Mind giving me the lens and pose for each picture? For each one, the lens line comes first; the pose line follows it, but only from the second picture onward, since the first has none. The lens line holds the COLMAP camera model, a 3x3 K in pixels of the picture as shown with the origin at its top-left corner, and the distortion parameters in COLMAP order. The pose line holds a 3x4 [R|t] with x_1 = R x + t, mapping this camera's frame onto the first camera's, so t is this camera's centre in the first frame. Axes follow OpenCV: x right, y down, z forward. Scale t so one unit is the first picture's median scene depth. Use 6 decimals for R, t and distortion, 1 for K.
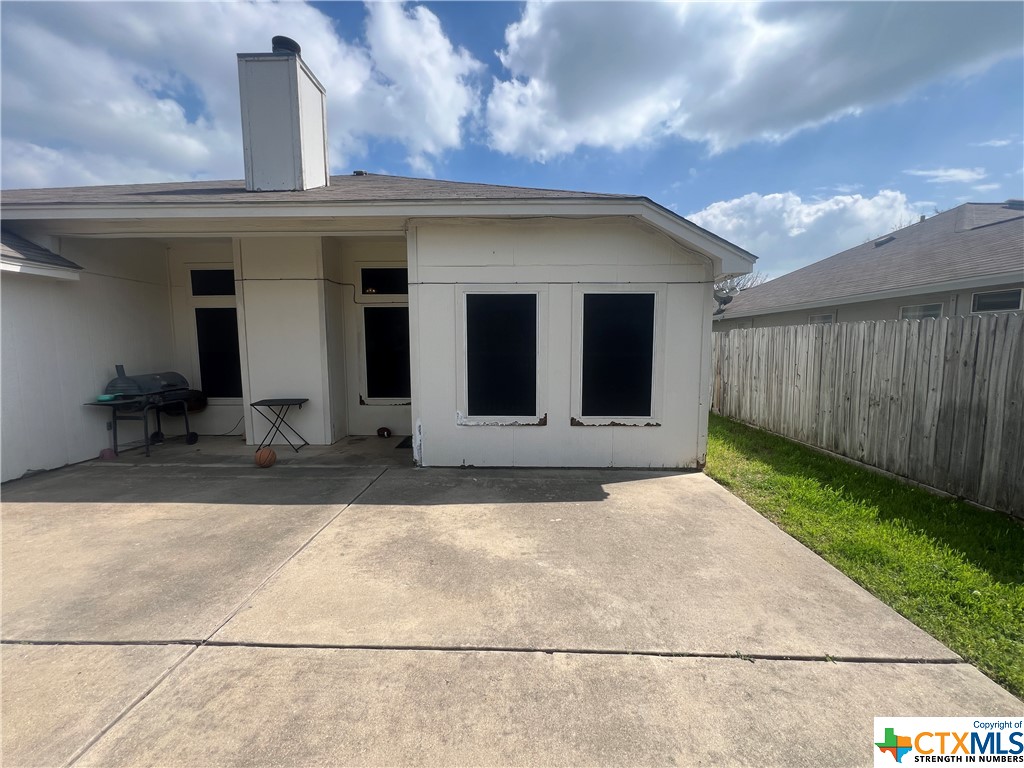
lens RADIAL K [[411.6, 0, 514.7], [0, 411.6, 383.8], [0, 0, 1]] dist [0.000122, 0.000332]
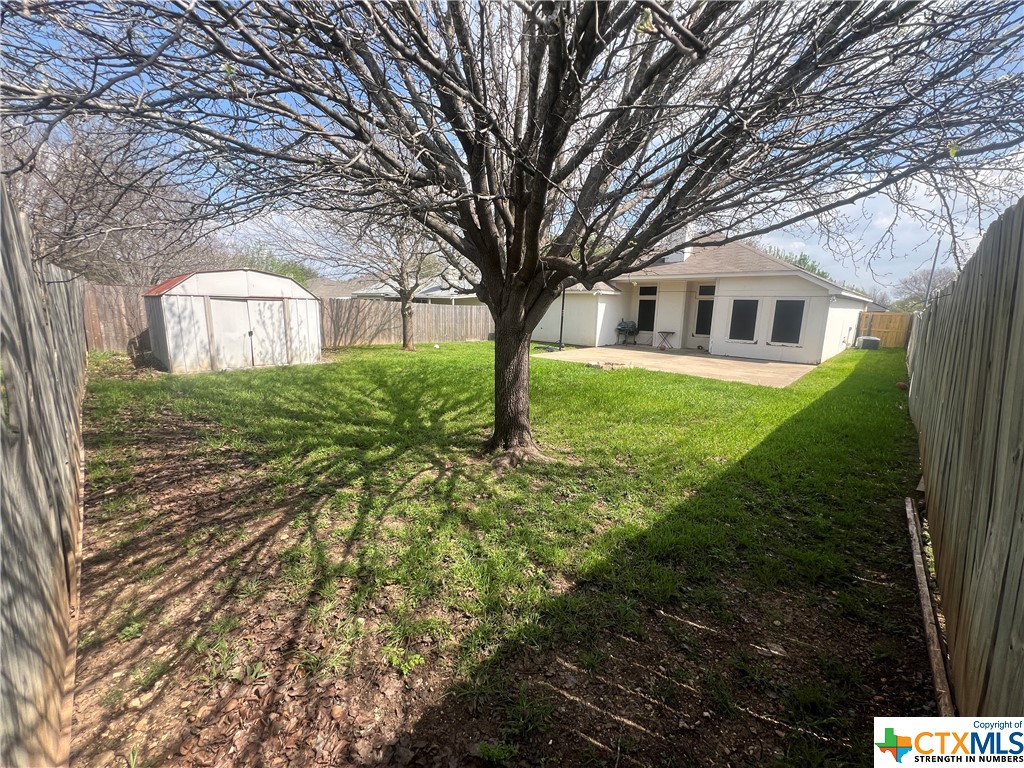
lens RADIAL K [[411.6, 0, 514.7], [0, 411.6, 383.8], [0, 0, 1]] dist [0.000122, 0.000332]
pose [[0.739227, 0.143914, -0.657900, 0.770312], [-0.084701, 0.989011, 0.121173, 0.170371], [0.668109, -0.033850, 0.743293, -2.361785]]
